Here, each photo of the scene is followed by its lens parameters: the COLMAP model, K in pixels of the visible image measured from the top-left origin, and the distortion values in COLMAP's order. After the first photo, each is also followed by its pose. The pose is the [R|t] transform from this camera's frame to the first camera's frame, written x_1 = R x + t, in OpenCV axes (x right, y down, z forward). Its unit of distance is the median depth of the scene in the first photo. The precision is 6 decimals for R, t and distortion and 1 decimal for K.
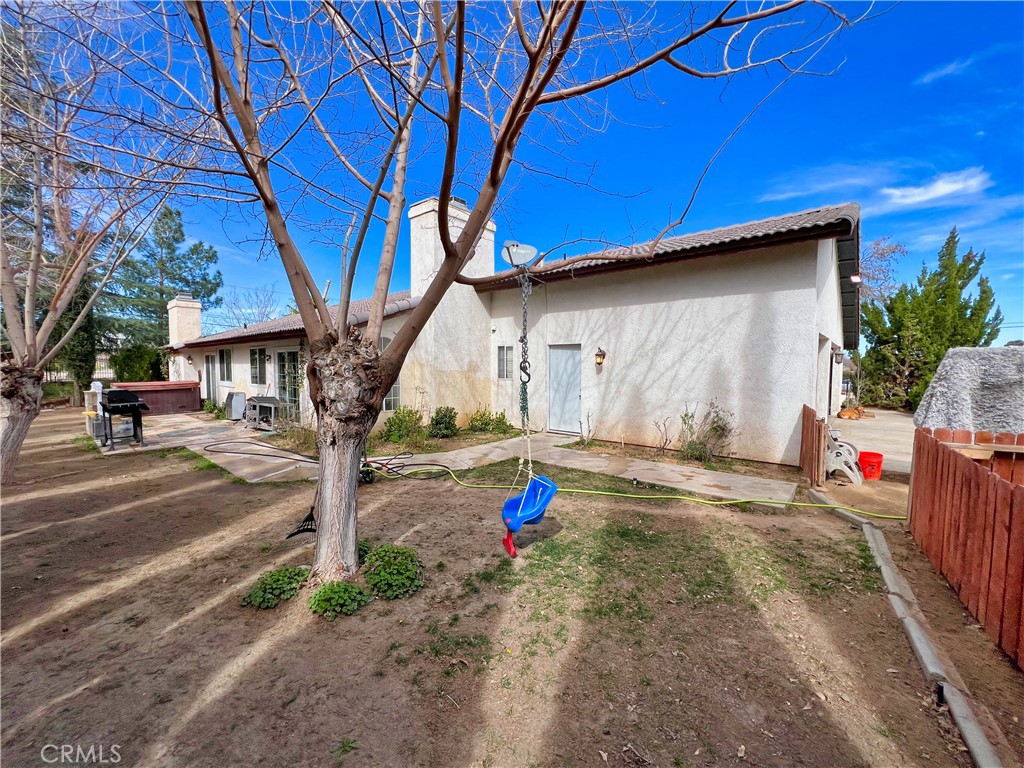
lens RADIAL K [[410.4, 0, 512.0], [0, 410.4, 384.0], [0, 0, 1]] dist [-0.000696, -0.000094]
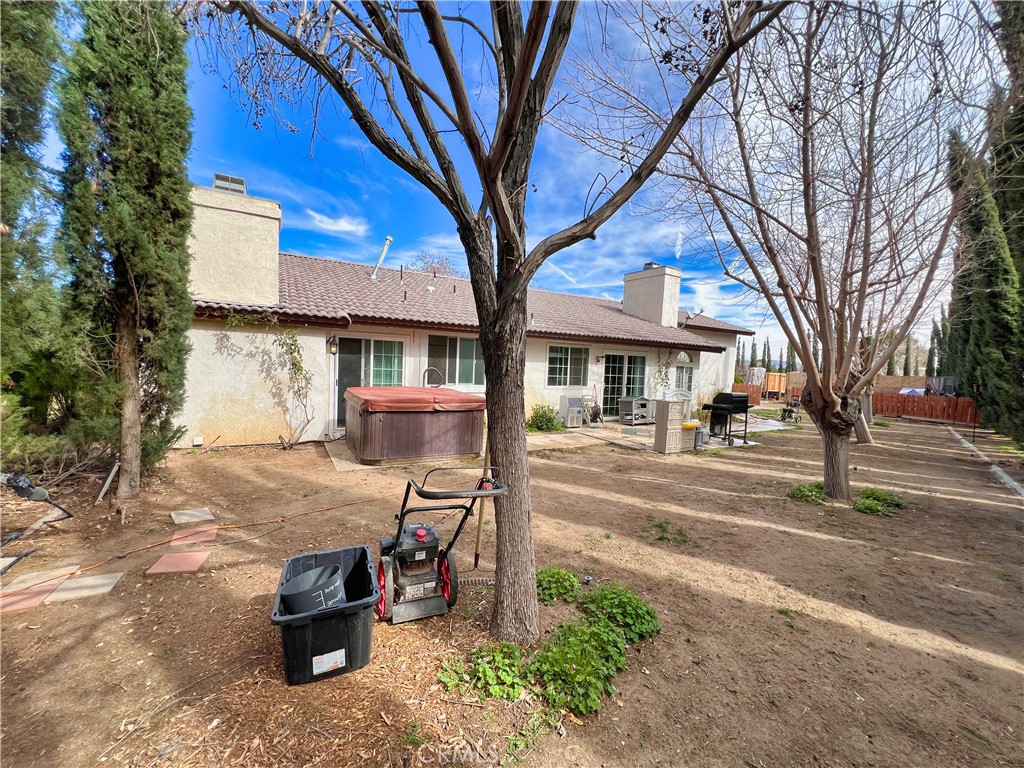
lens RADIAL K [[410.4, 0, 512.0], [0, 410.4, 384.0], [0, 0, 1]] dist [-0.000696, -0.000094]
pose [[0.330276, -0.035030, 0.943234, -1.571686], [0.005215, 0.999364, 0.035289, -0.036722], [-0.943870, -0.006736, 0.330249, 0.848343]]
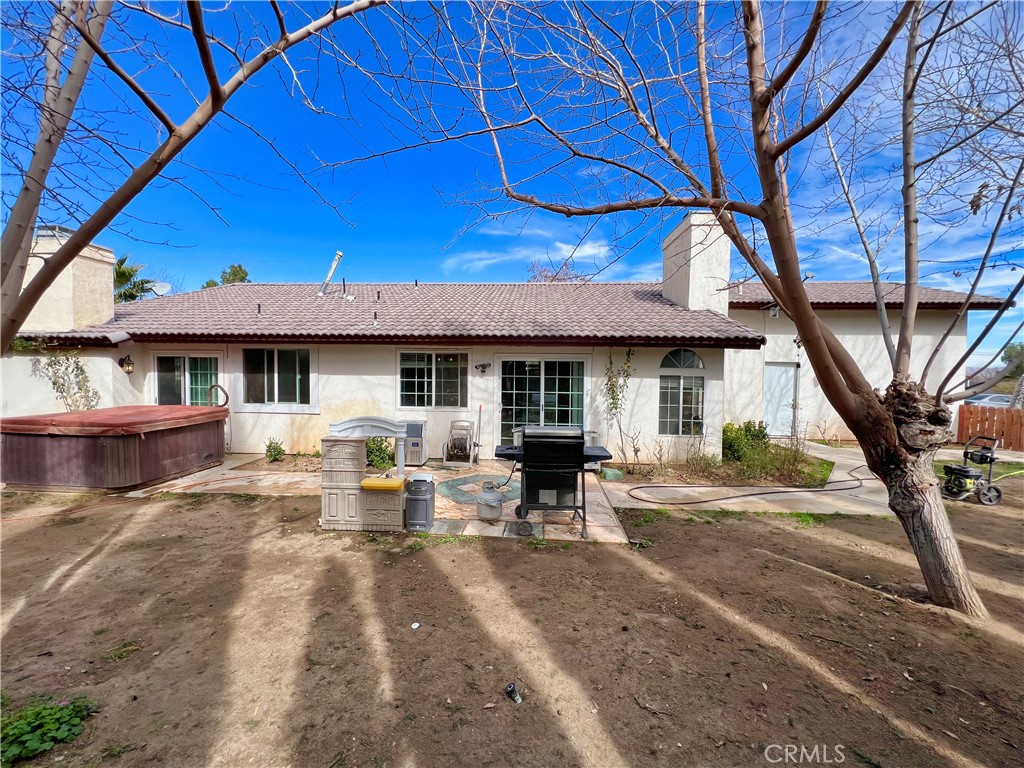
lens RADIAL K [[410.4, 0, 512.0], [0, 410.4, 384.0], [0, 0, 1]] dist [-0.000696, -0.000094]
pose [[0.798499, -0.008553, 0.601935, -0.952299], [0.016404, 0.999837, -0.007553, -0.029258], [-0.601772, 0.015905, 0.798509, 0.415500]]
